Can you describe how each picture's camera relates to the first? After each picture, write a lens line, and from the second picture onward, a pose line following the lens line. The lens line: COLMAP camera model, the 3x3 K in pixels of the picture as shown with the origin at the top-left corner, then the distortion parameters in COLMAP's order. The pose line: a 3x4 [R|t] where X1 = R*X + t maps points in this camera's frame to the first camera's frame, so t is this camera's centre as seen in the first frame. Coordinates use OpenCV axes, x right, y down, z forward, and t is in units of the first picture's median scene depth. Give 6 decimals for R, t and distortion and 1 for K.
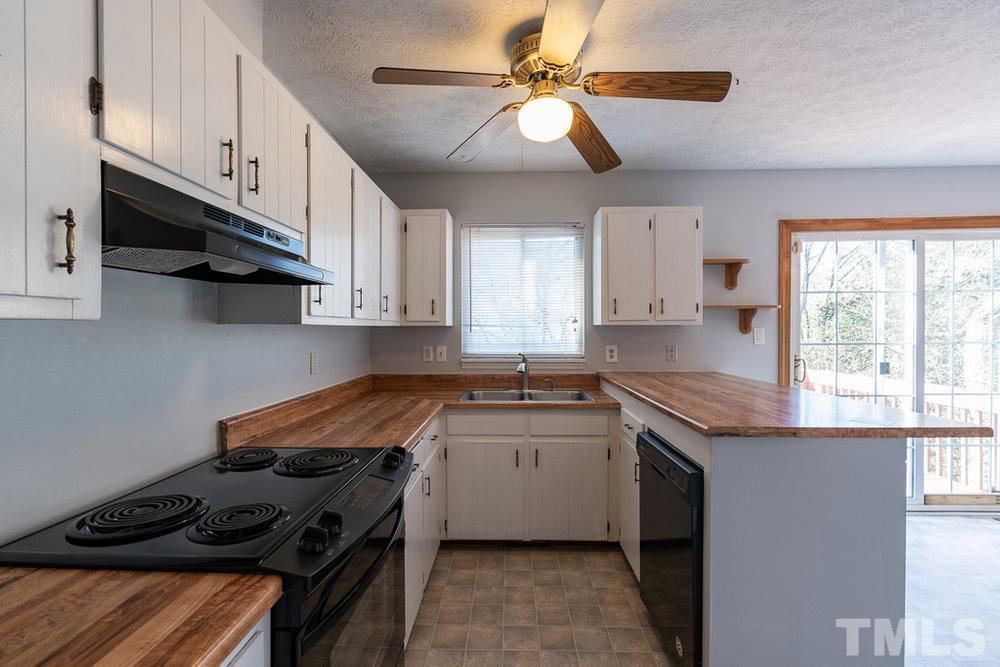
lens RADIAL K [[439.5, 0, 496.0], [0, 439.5, 335.2], [0, 0, 1]] dist [-0.008444, 0.001023]
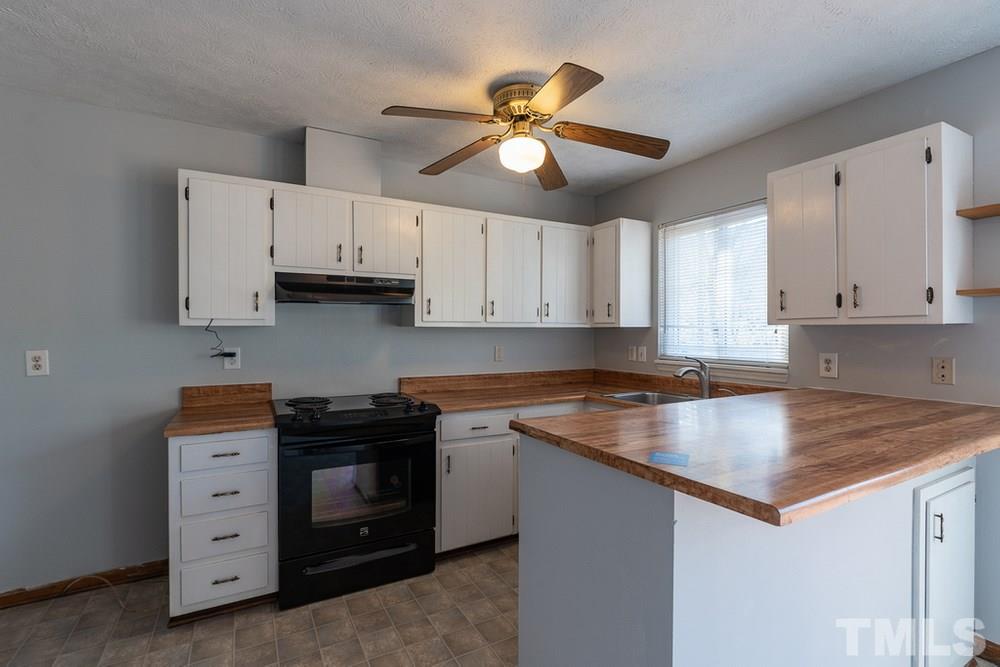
lens RADIAL K [[454.9, 0, 511.4], [0, 454.9, 333.0], [0, 0, 1]] dist [0.000852, 0.000297]
pose [[0.535941, 0.009380, -0.844203, 0.927409], [-0.015659, 0.999877, 0.001168, -0.004892], [0.844110, 0.012593, 0.536022, 0.255058]]
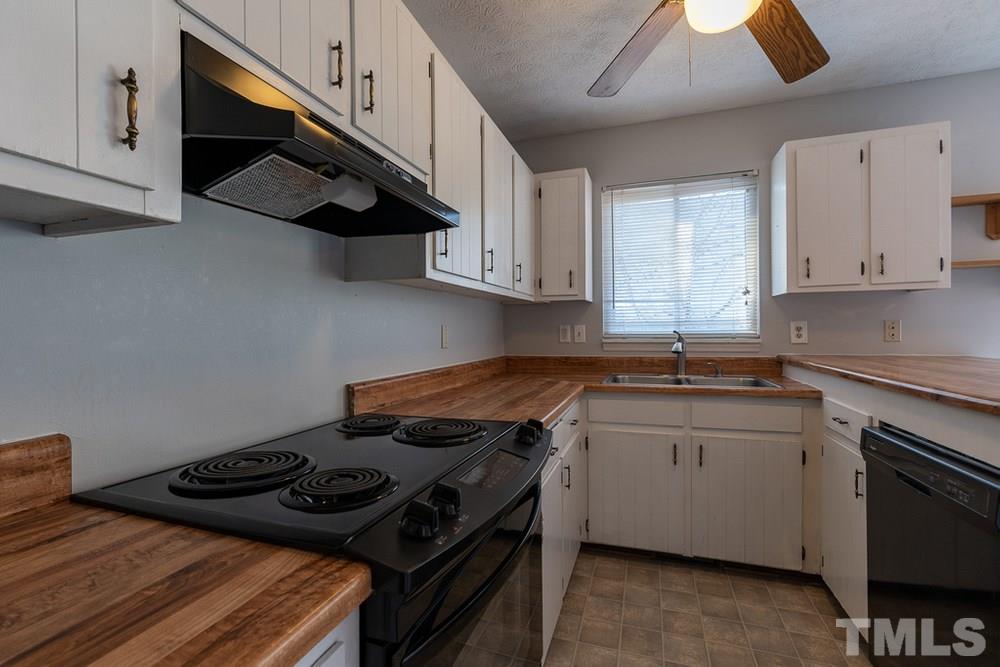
lens RADIAL K [[439.5, 0, 496.0], [0, 439.5, 335.2], [0, 0, 1]] dist [-0.008444, 0.001023]
pose [[0.955196, -0.004676, -0.295937, -0.033594], [0.005150, 0.999986, 0.000820, 0.065942], [0.295929, -0.002308, 0.955207, 0.140961]]
